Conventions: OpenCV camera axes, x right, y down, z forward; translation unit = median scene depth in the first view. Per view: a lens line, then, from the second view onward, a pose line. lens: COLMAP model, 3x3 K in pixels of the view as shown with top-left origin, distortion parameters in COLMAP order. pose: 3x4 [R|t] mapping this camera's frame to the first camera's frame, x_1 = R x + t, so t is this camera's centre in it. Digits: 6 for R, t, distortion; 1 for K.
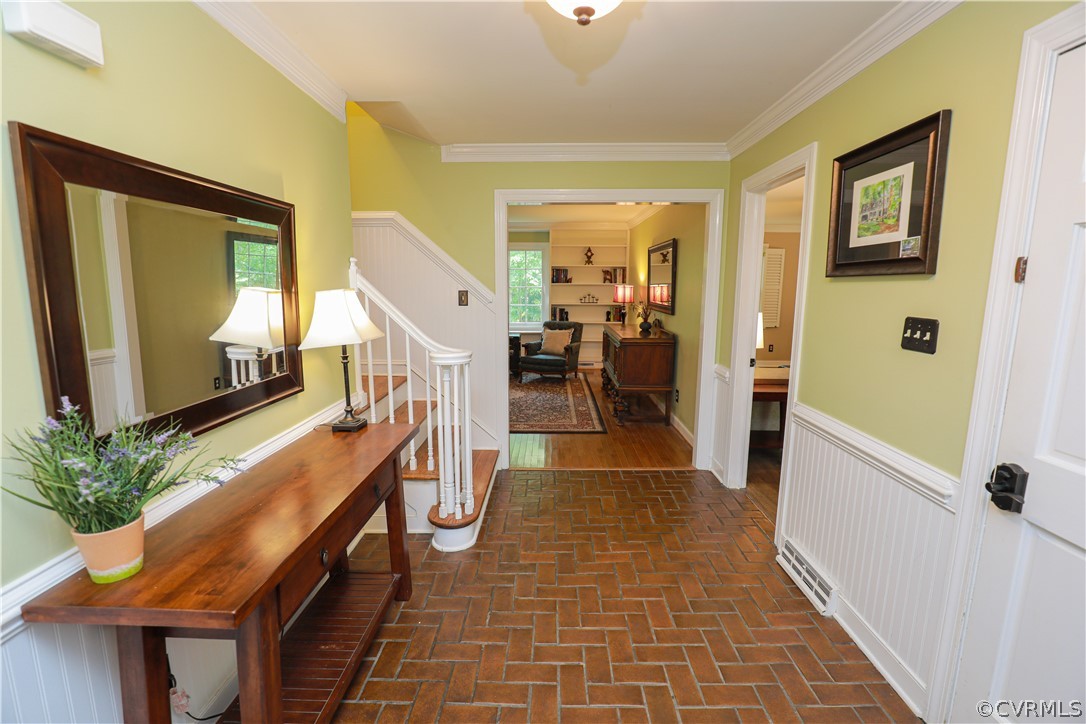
lens RADIAL K [[498.3, 0, 542.8], [0, 498.3, 364.5], [0, 0, 1]] dist [-0.027602, 0.001379]
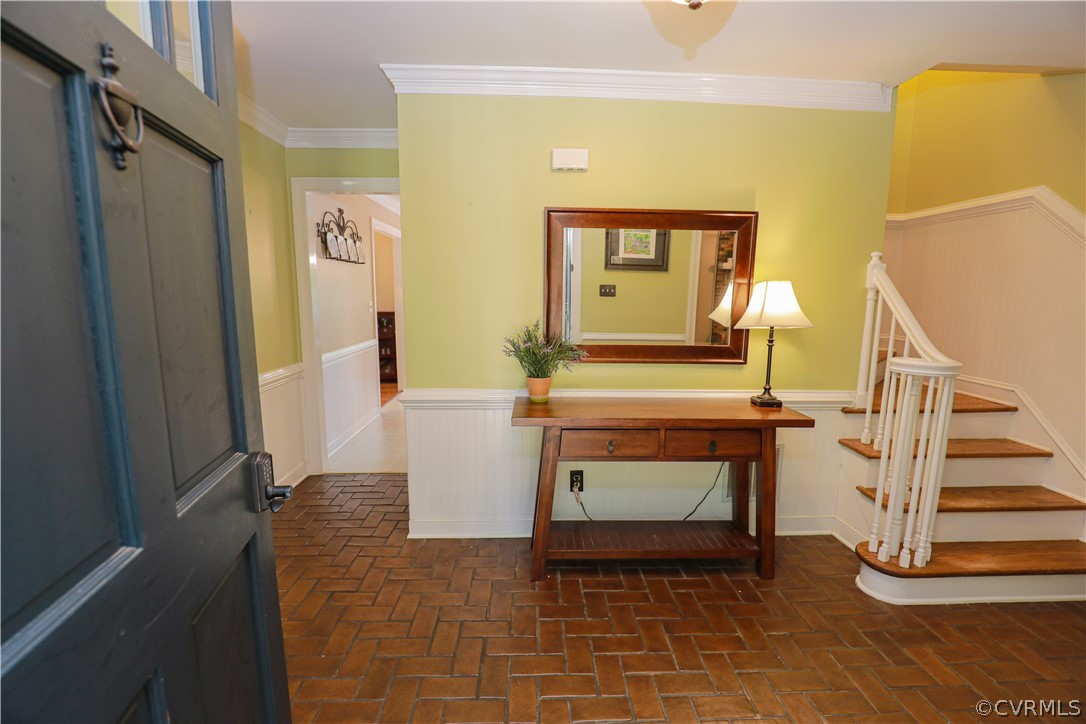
lens RADIAL K [[498.3, 0, 542.8], [0, 498.3, 364.5], [0, 0, 1]] dist [-0.027602, 0.001379]
pose [[0.032619, 0.139895, -0.989629, 0.704068], [-0.173102, 0.975983, 0.132260, -0.020855], [0.984364, 0.166992, 0.056052, 0.435230]]
